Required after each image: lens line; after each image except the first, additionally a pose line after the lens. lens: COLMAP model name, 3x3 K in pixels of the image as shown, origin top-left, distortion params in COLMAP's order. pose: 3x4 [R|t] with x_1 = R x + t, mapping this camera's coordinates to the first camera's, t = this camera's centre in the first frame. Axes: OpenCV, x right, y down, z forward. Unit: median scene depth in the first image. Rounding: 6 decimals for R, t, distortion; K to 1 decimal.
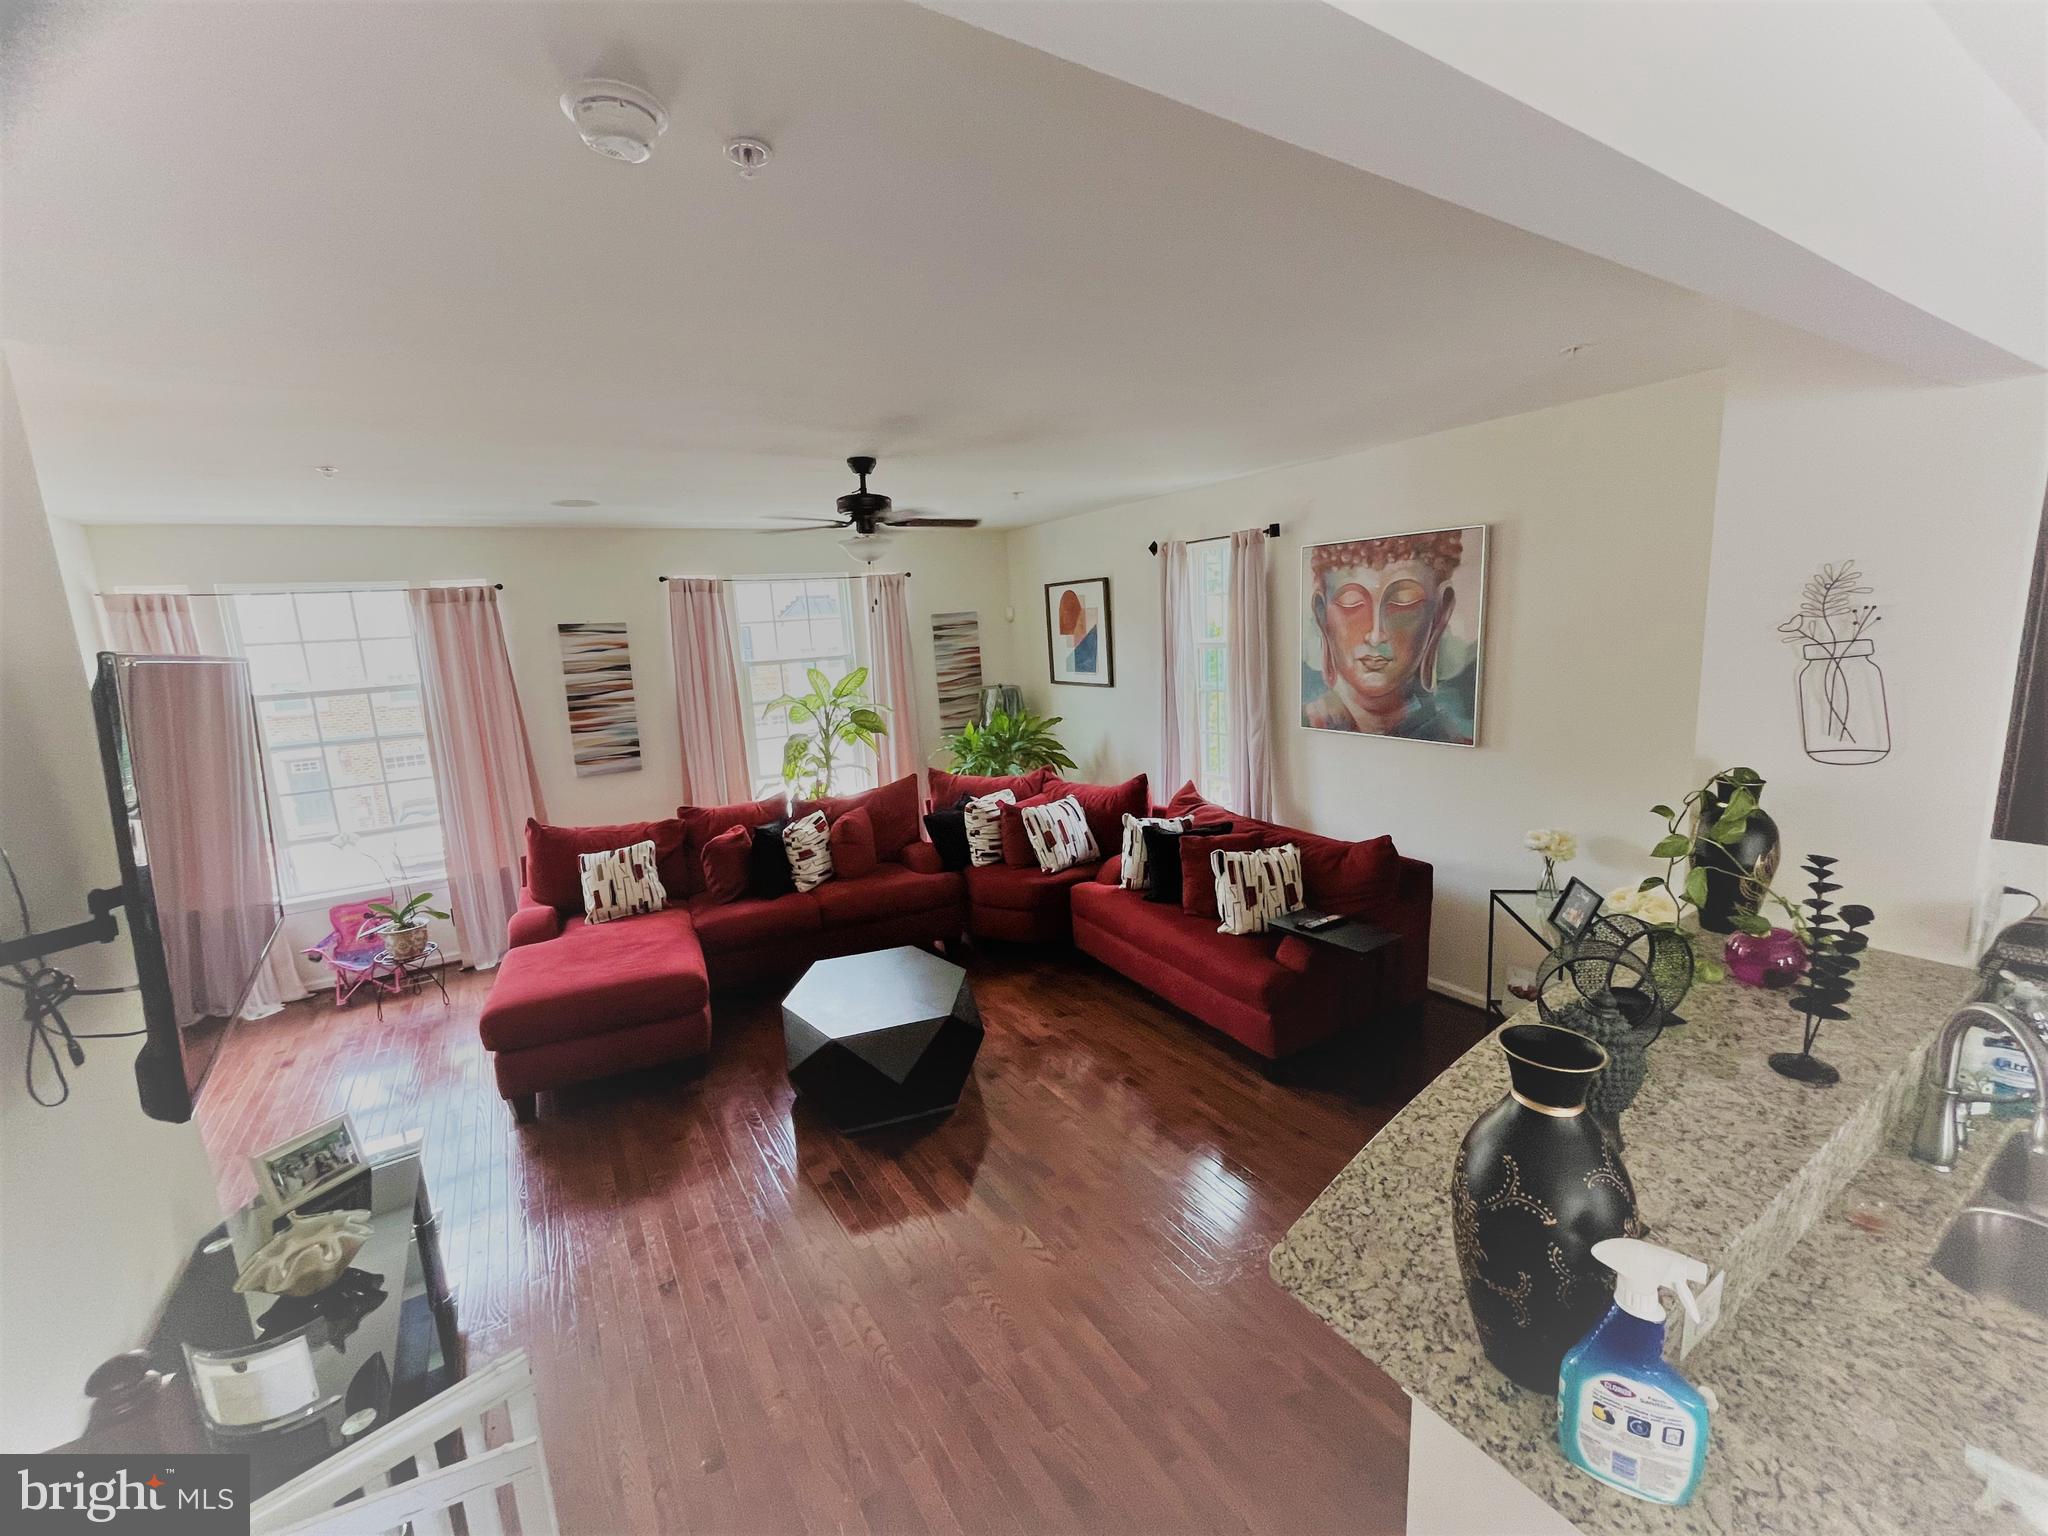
lens RADIAL K [[836.1, 0, 1031.0], [0, 836.1, 765.7], [0, 0, 1]] dist [0.000350, 0.001044]
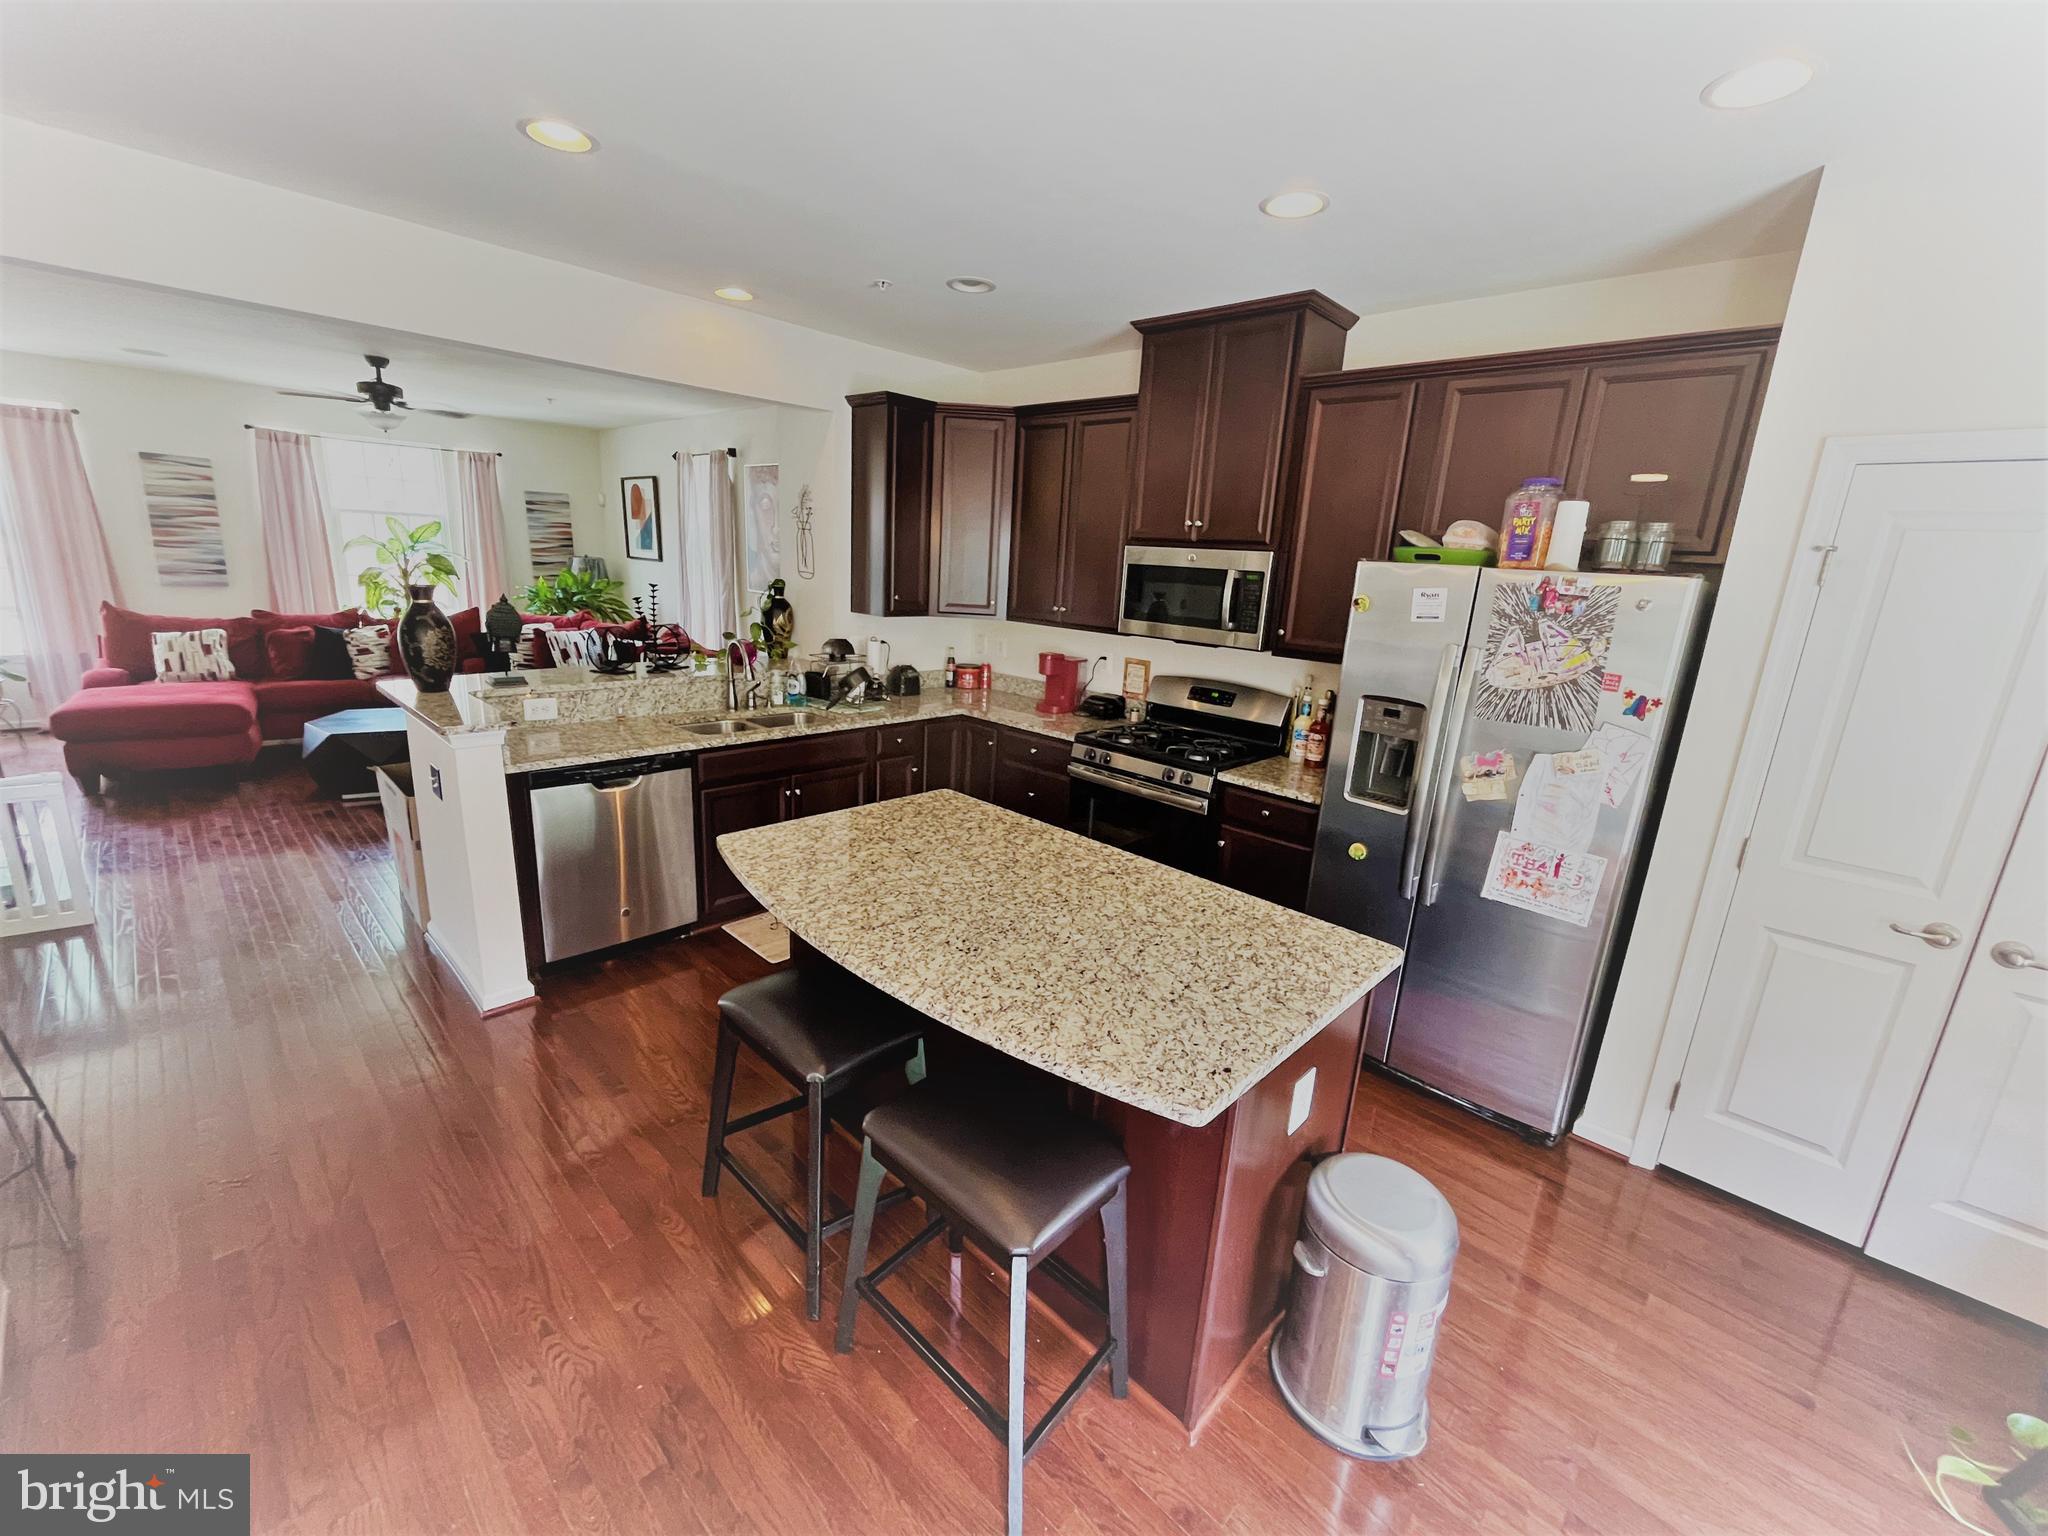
lens RADIAL K [[836.1, 0, 1019.6], [0, 836.1, 763.3], [0, 0, 1]] dist [0.000350, 0.001044]
pose [[0.966551, 0.045372, 0.252429, 0.392795], [-0.063142, 0.996030, 0.062742, 0.127343], [-0.248580, -0.076583, 0.965579, -0.536112]]
